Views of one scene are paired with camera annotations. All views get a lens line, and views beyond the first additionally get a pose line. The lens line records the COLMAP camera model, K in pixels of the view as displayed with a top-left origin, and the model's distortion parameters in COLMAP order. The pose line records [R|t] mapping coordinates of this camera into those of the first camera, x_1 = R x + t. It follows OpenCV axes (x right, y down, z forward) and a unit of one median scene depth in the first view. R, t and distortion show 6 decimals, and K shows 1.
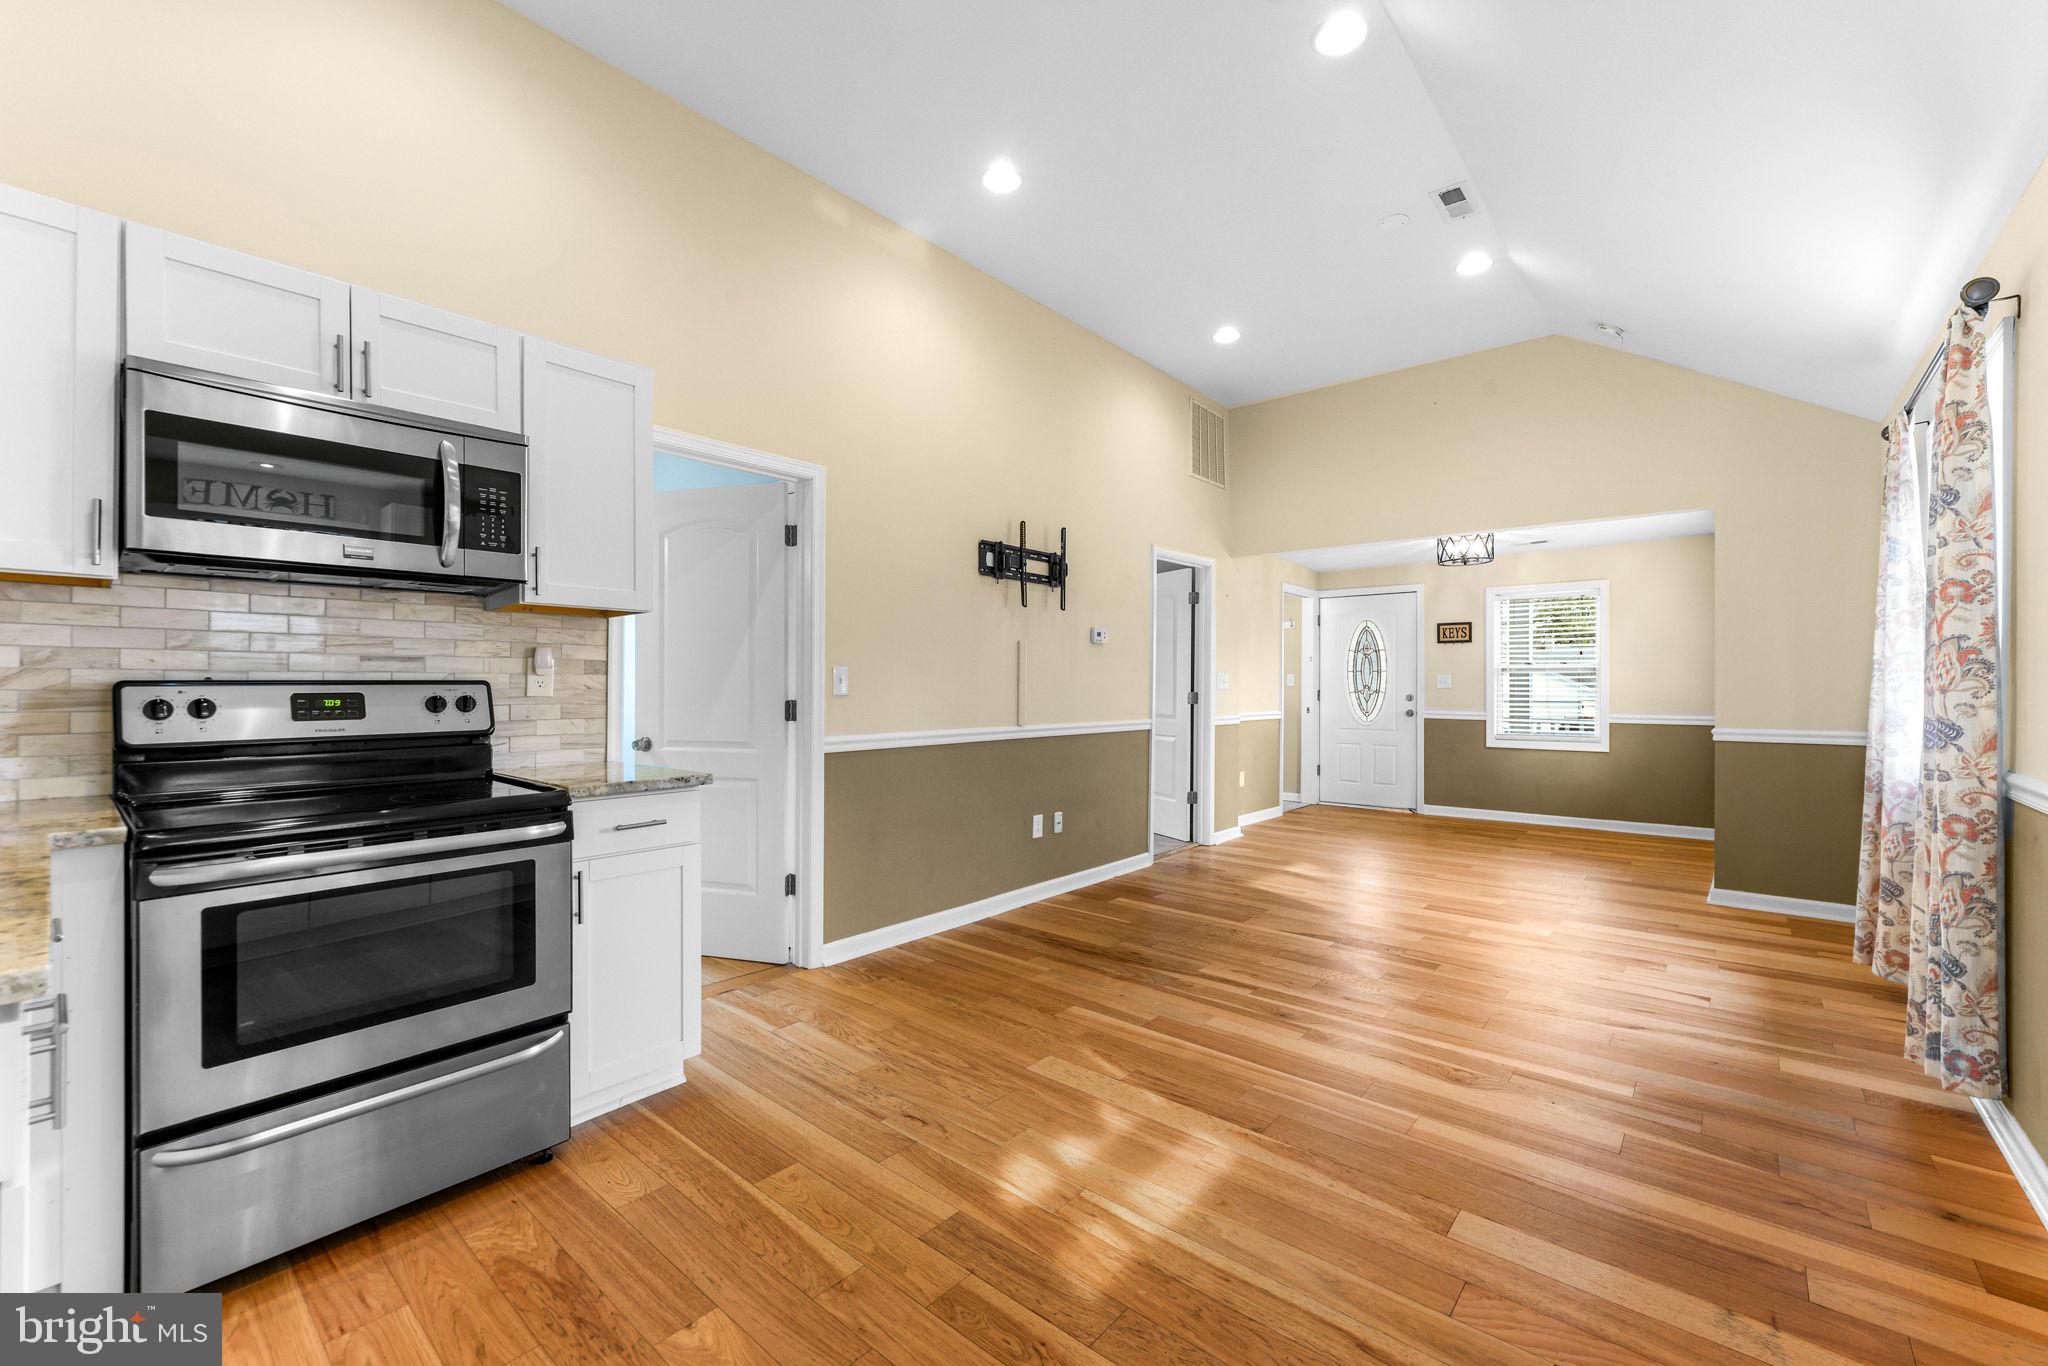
lens RADIAL K [[835.7, 0, 1012.0], [0, 835.7, 685.9], [0, 0, 1]] dist [0.001505, -0.001764]
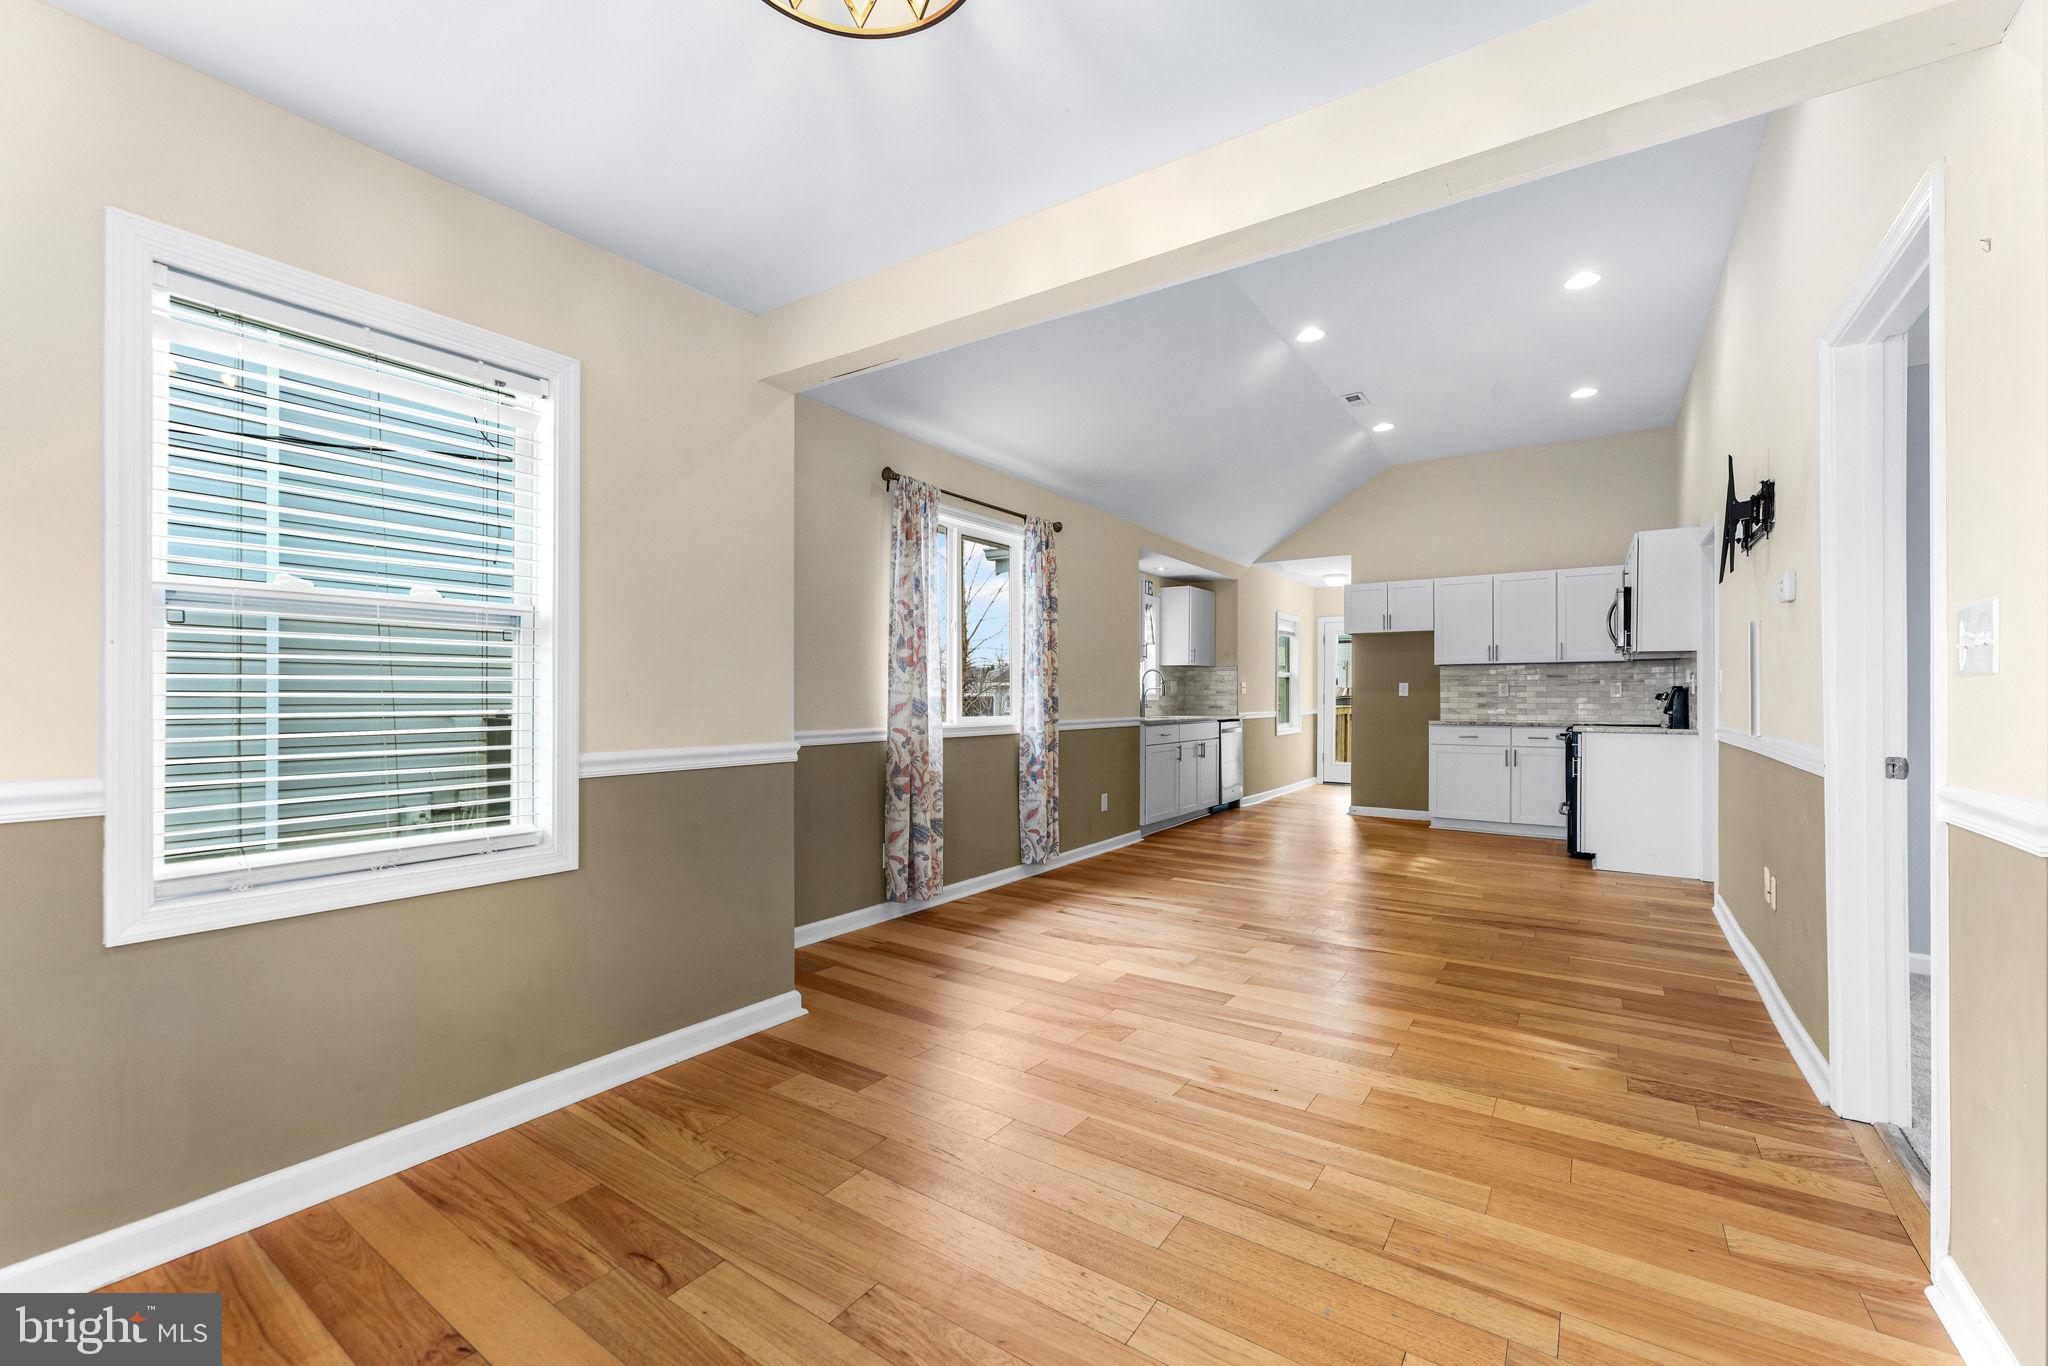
lens RADIAL K [[835.7, 0, 1026.4], [0, 835.7, 693.1], [0, 0, 1]] dist [0.001505, -0.001764]
pose [[-0.992995, -0.005194, -0.118043, 0.950409], [-0.004731, 0.999980, -0.004203, 0.020942], [0.118063, -0.003616, -0.993000, 2.127311]]
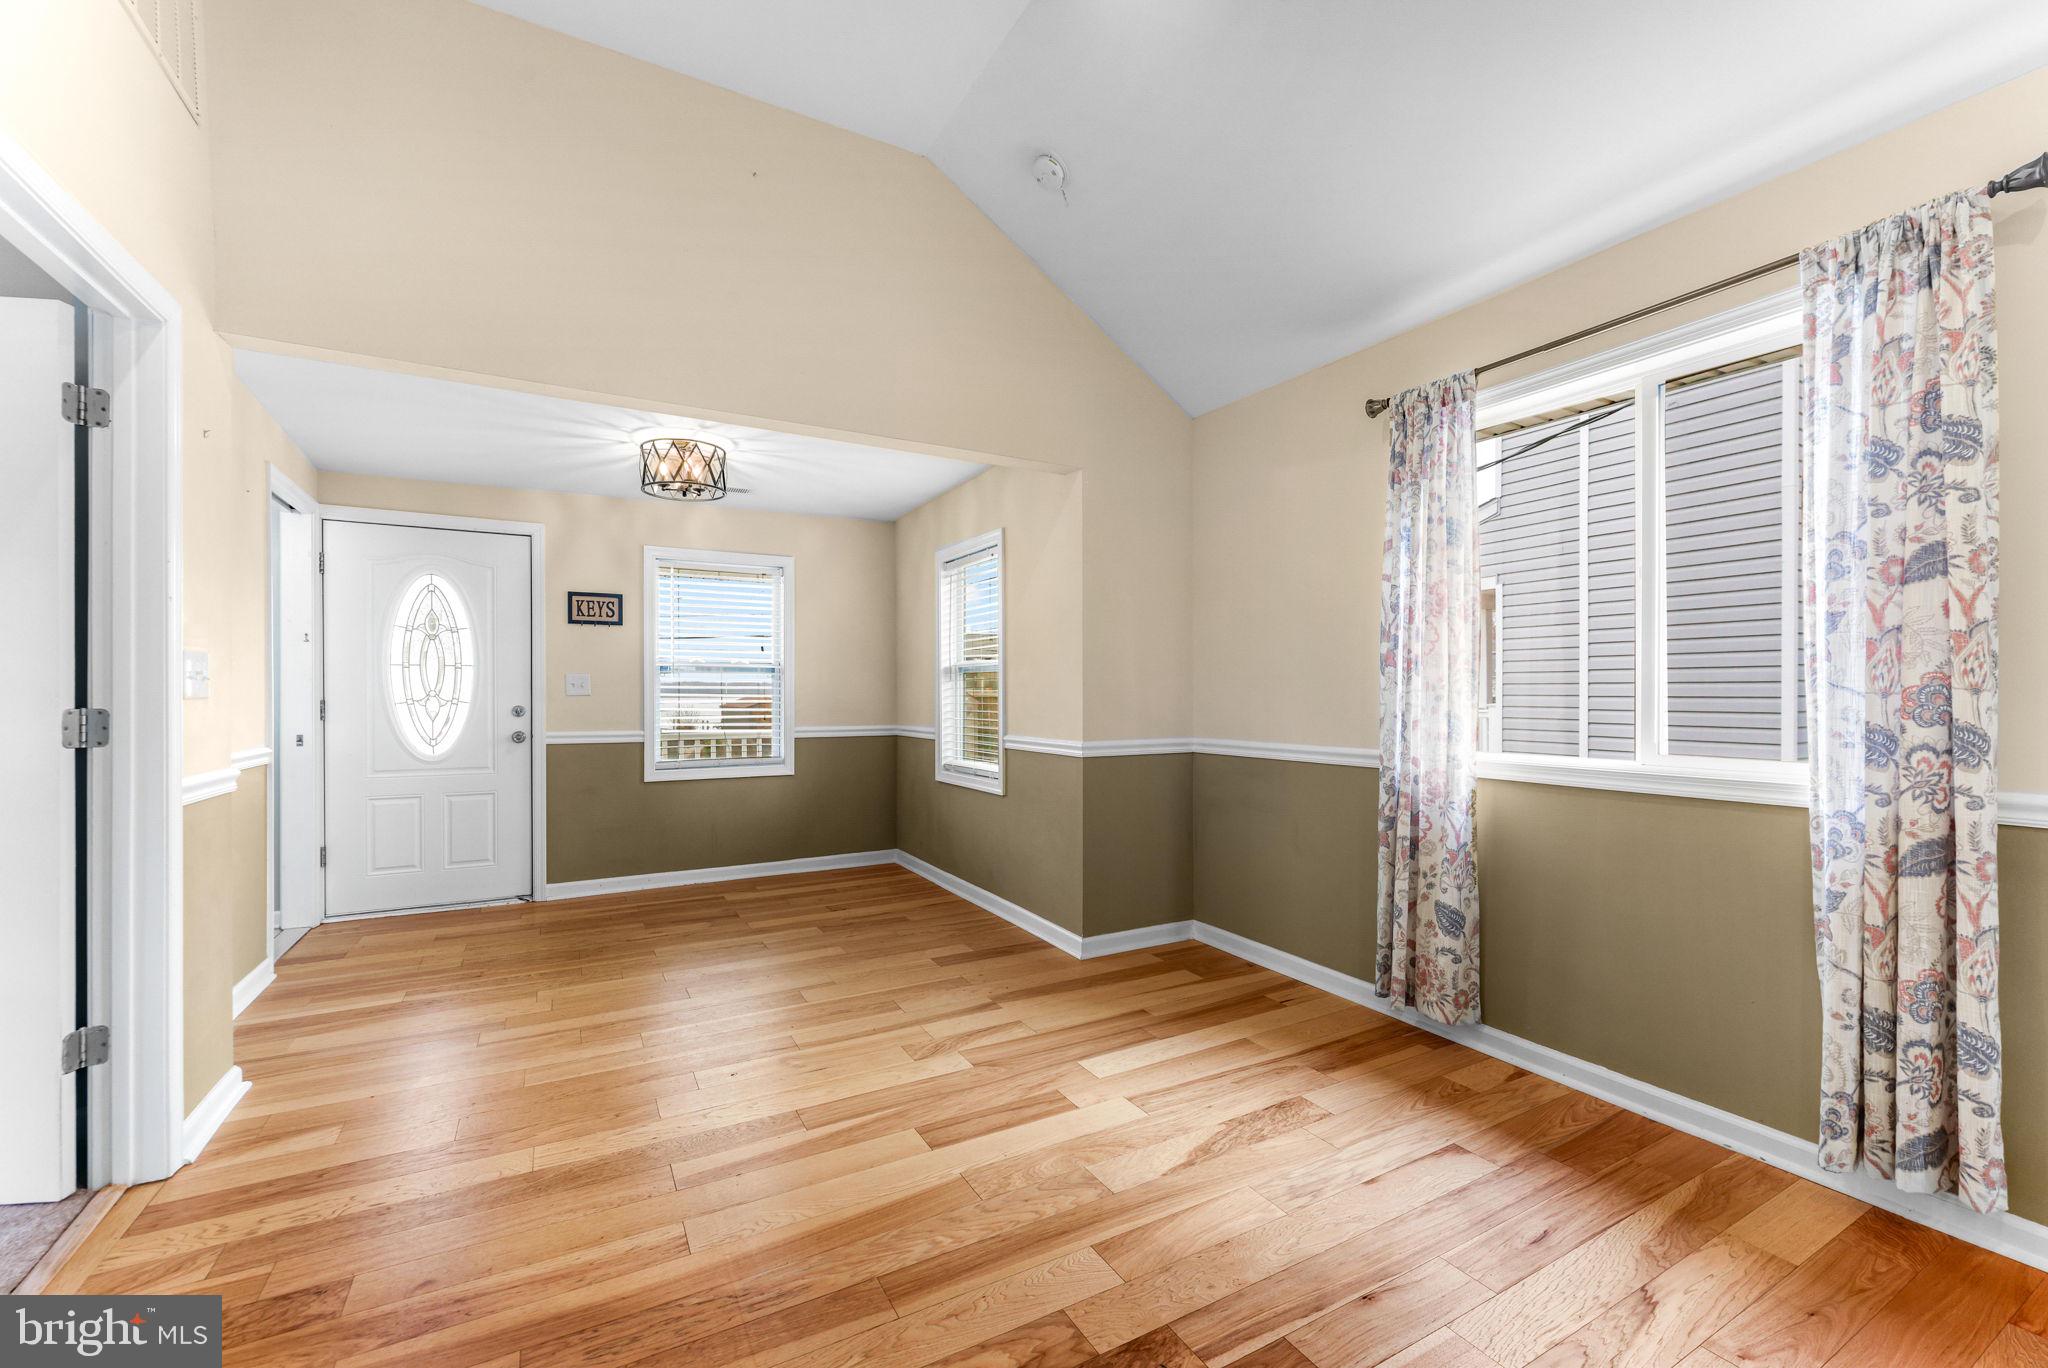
lens RADIAL K [[835.7, 0, 1034.6], [0, 835.7, 702.5], [0, 0, 1]] dist [0.001505, -0.001764]
pose [[0.330717, -0.011686, 0.943658, 0.075328], [0.002242, 0.999930, 0.011597, 0.003656], [-0.943727, -0.001720, 0.330720, 0.996821]]
